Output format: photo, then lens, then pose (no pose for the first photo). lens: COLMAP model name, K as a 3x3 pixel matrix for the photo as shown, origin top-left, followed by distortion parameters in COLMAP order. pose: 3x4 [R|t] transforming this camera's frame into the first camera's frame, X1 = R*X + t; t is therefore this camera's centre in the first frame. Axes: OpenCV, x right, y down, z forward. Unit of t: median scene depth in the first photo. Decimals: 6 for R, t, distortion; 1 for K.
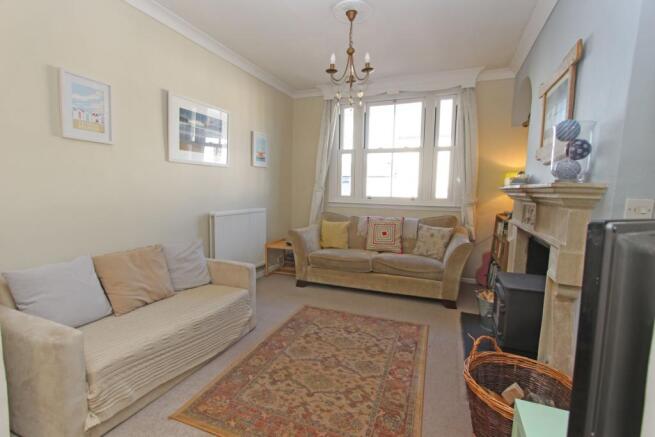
lens RADIAL K [[299.5, 0, 330.2], [0, 299.5, 216.8], [0, 0, 1]] dist [-0.012620, -0.000169]
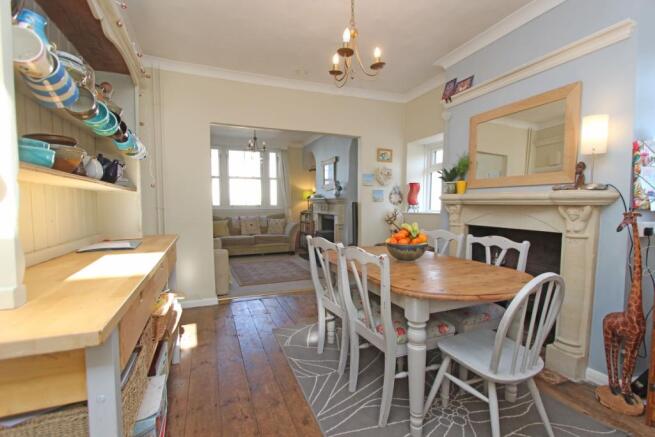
lens RADIAL K [[299.5, 0, 326.3], [0, 299.5, 217.6], [0, 0, 1]] dist [-0.012620, -0.000169]
pose [[0.720231, -0.059124, 0.691210, -0.697918], [0.082868, 0.996560, -0.001105, 0.047457], [-0.688767, 0.058075, 0.722653, -0.580783]]
